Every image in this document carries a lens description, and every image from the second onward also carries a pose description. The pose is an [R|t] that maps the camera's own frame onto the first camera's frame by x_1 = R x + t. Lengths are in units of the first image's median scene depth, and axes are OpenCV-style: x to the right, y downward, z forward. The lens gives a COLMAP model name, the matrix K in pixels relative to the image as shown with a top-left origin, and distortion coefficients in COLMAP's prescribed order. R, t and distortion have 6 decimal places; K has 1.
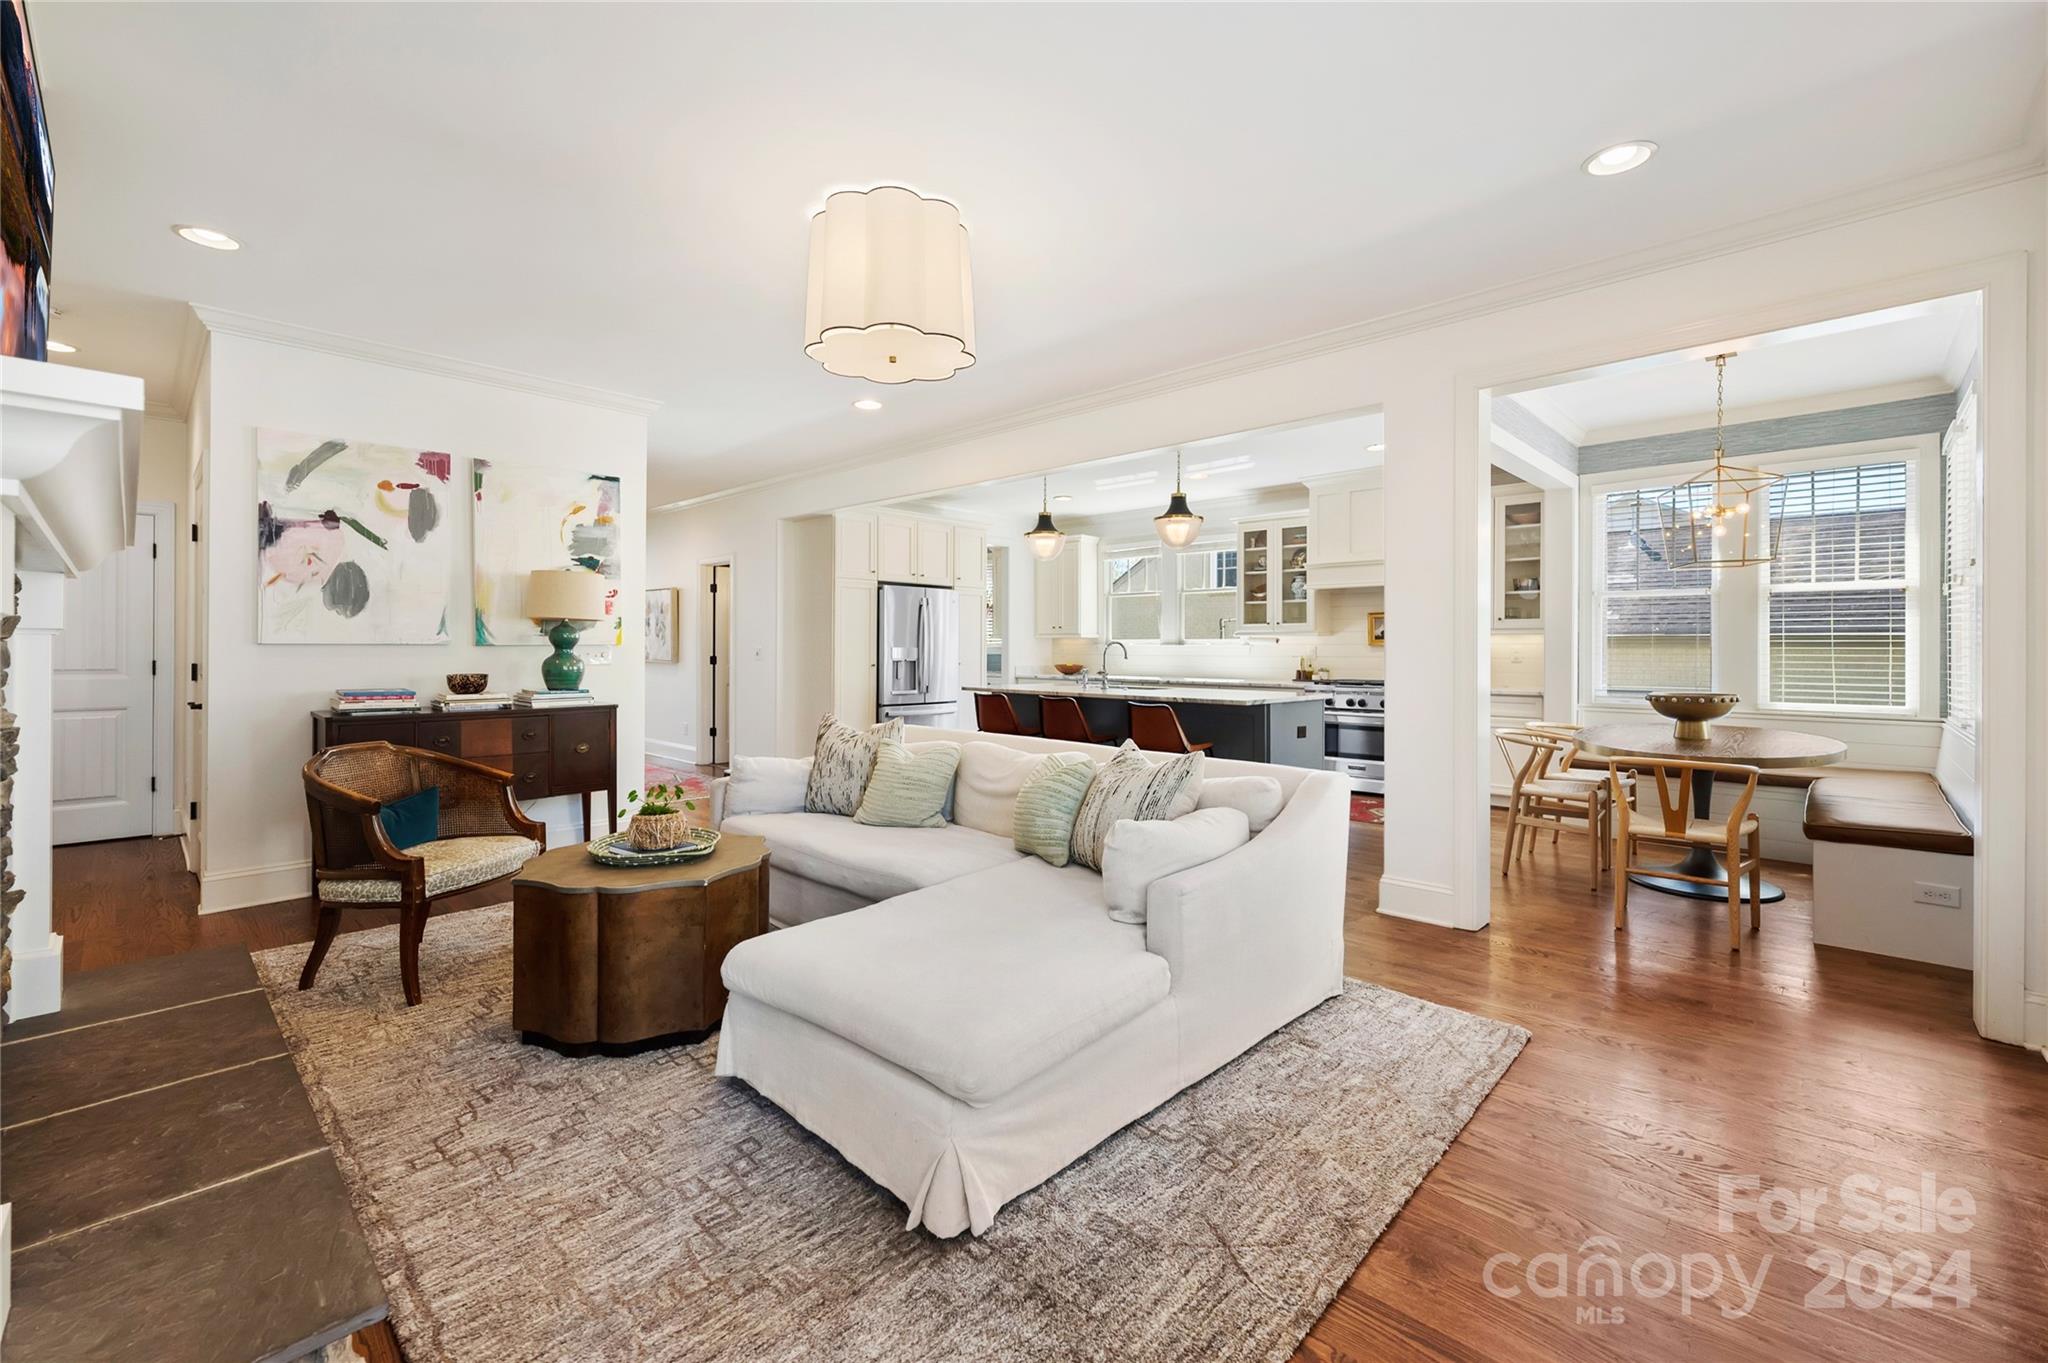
lens RADIAL K [[830.8, 0, 1041.7], [0, 830.8, 651.9], [0, 0, 1]] dist [0.003421, -0.000930]
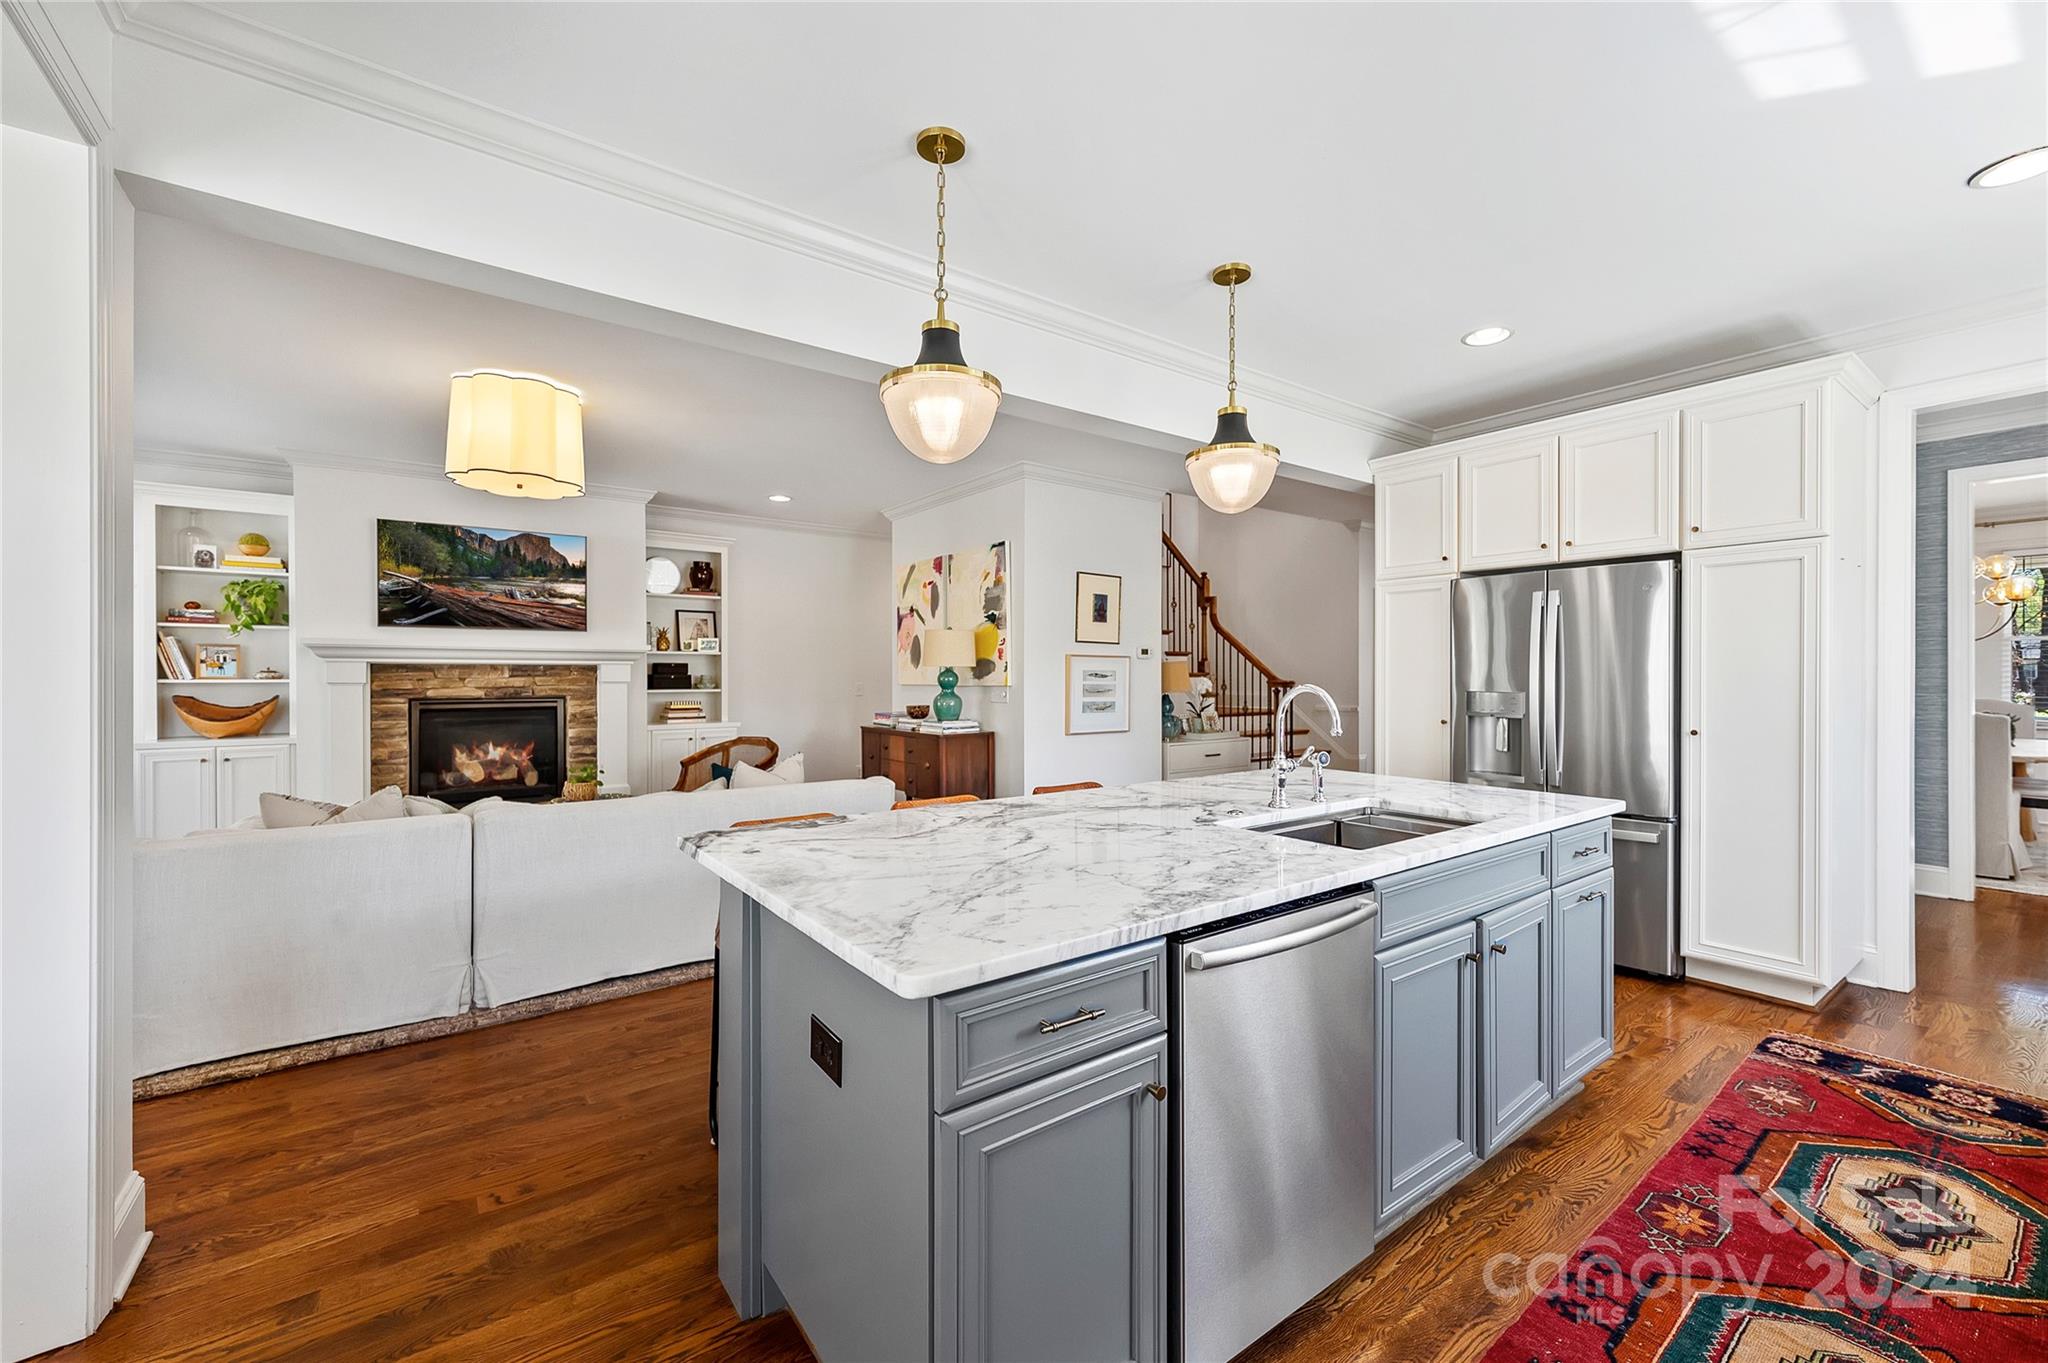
lens RADIAL K [[830.8, 0, 1009.0], [0, 830.8, 677.3], [0, 0, 1]] dist [0.003421, -0.000930]
pose [[-0.181820, -0.002413, -0.983329, 0.616781], [-0.005744, 0.999983, -0.001392, -0.019638], [0.983315, 0.005395, -0.181831, 1.215122]]
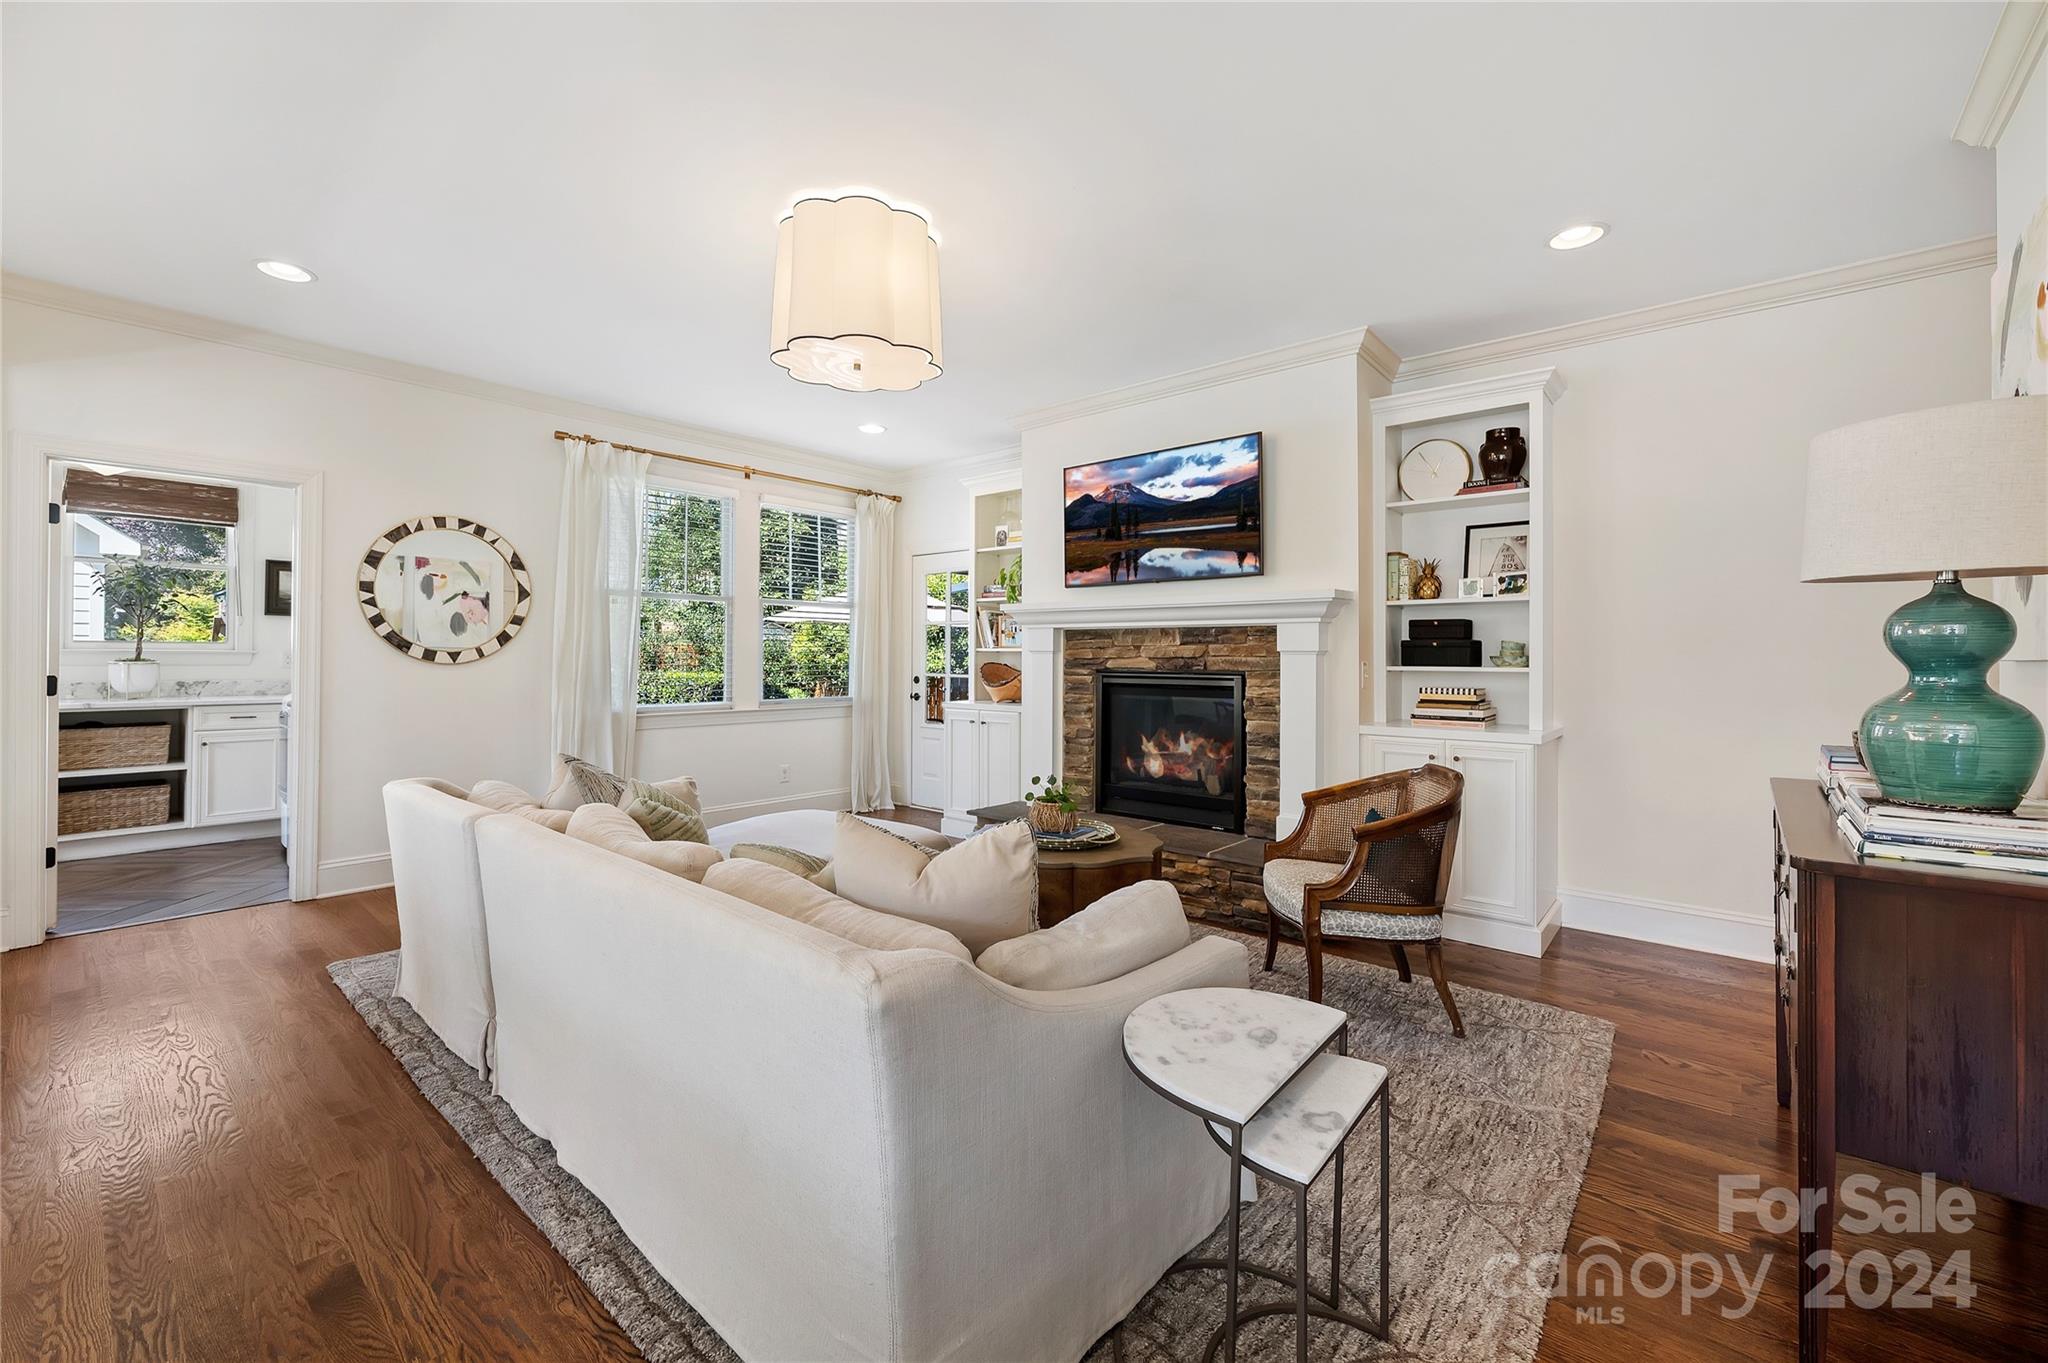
lens RADIAL K [[830.8, 0, 1035.3], [0, 830.8, 651.4], [0, 0, 1]] dist [0.003421, -0.000930]
pose [[-0.998312, -0.009892, -0.057230, -0.209974], [-0.009896, 0.999951, -0.000215, -0.008291], [0.057230, 0.000352, -0.998361, 1.175742]]
